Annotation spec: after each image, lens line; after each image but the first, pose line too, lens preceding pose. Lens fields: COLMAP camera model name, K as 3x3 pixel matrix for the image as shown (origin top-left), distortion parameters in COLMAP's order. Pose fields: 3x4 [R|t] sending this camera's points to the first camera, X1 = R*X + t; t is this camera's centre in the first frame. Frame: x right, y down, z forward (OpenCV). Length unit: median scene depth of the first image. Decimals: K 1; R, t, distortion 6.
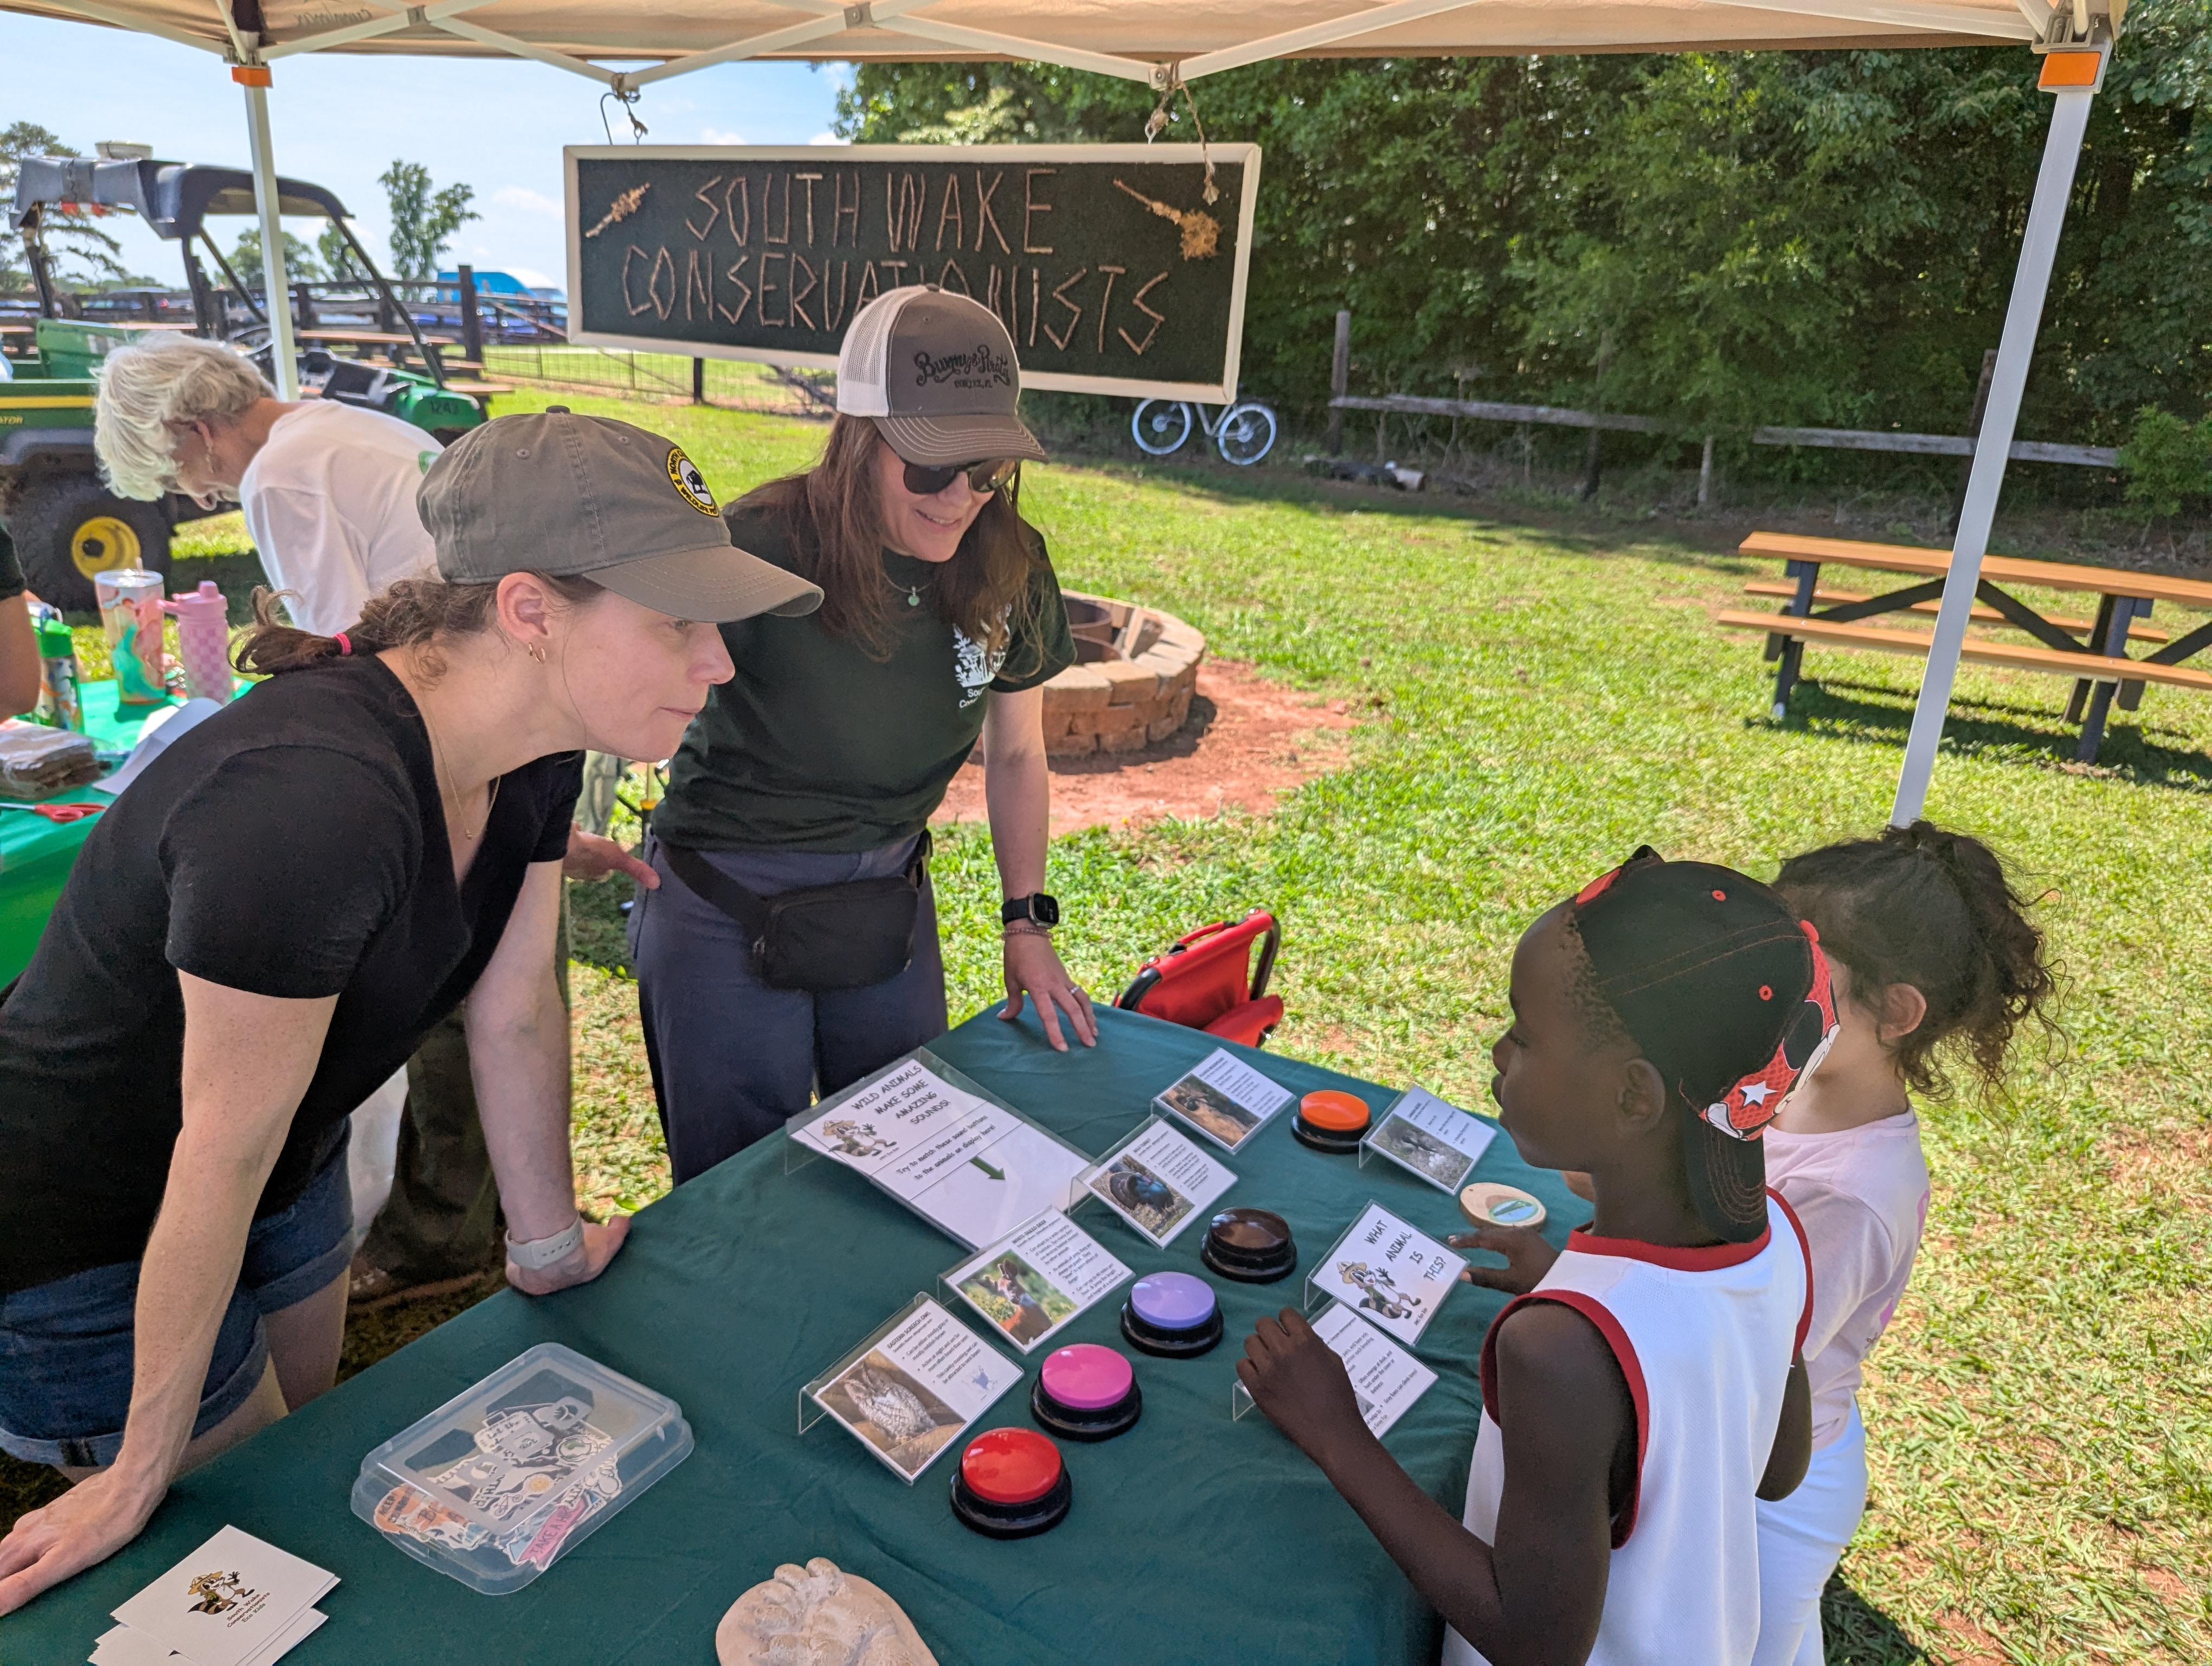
lens RADIAL K [[1573.5, 0, 1109.5], [0, 1573.5, 834.7], [0, 0, 1]] dist [0.027471, -0.020057]
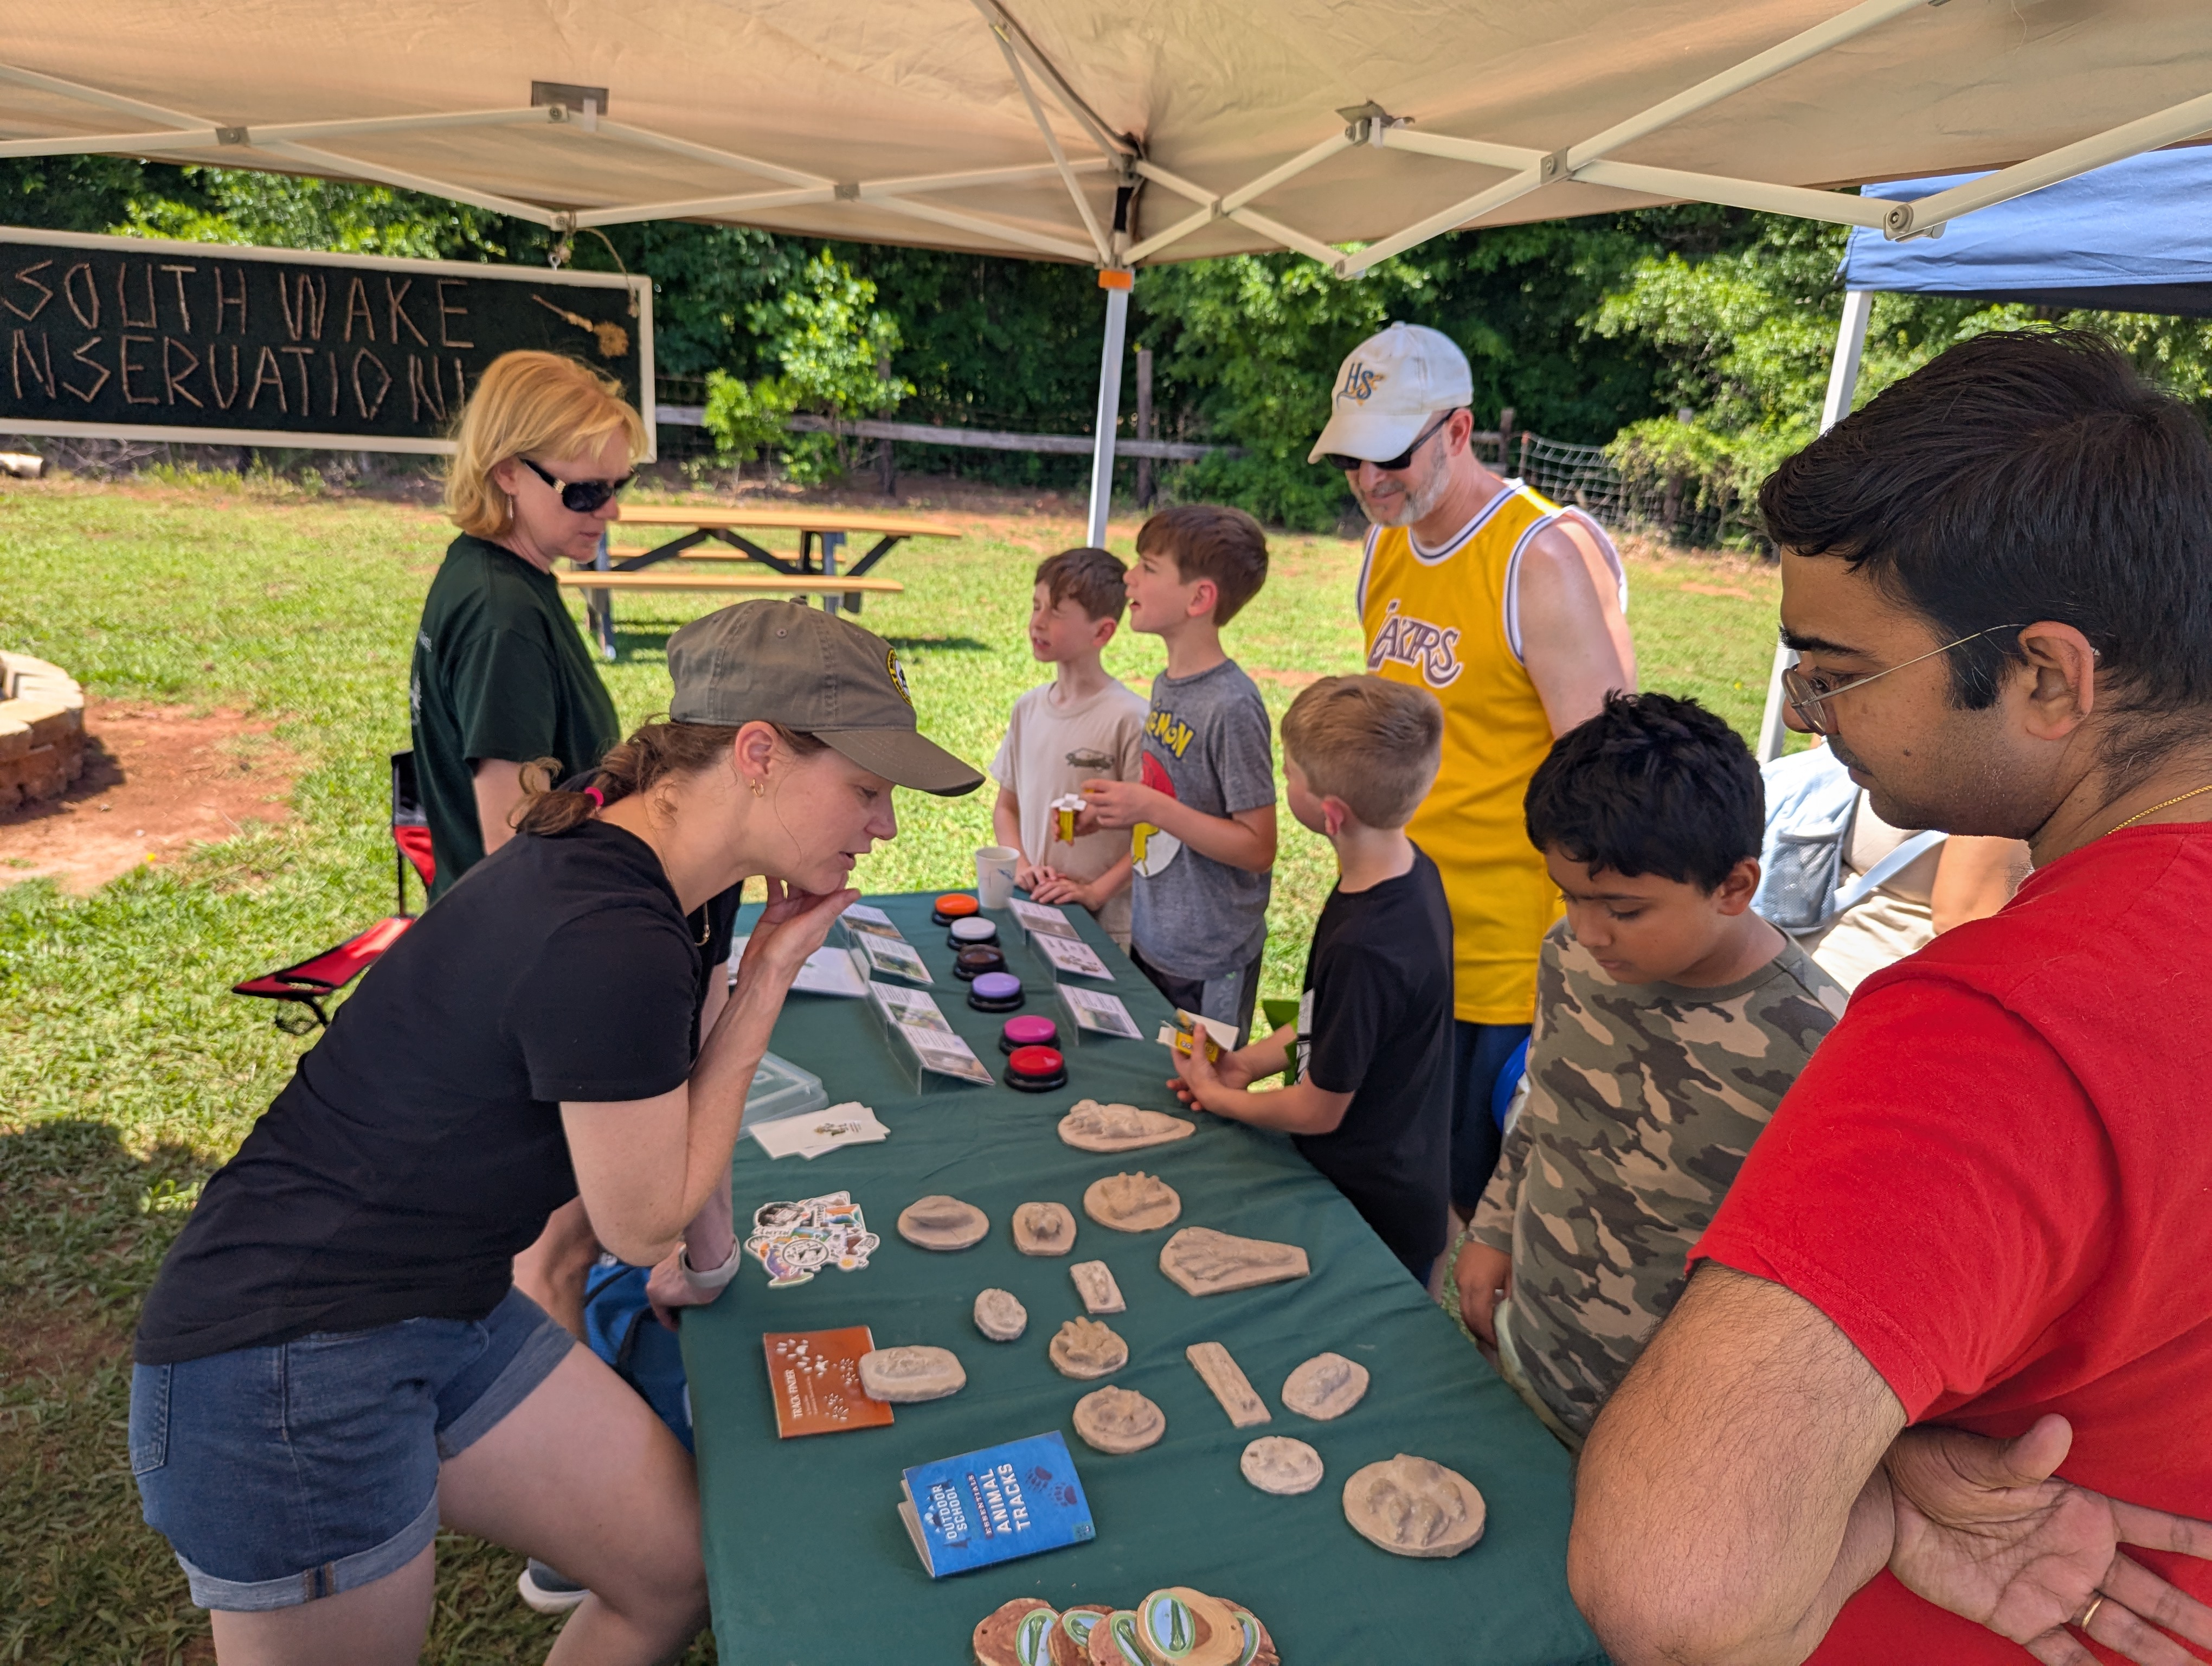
lens RADIAL K [[1573.5, 0, 1094.6], [0, 1573.5, 832.7], [0, 0, 1]] dist [0.027471, -0.020057]
pose [[0.651834, -0.231231, 0.722250, -0.675271], [0.211109, 0.970063, 0.120043, -0.038295], [-0.728386, 0.074225, 0.681135, -0.179874]]
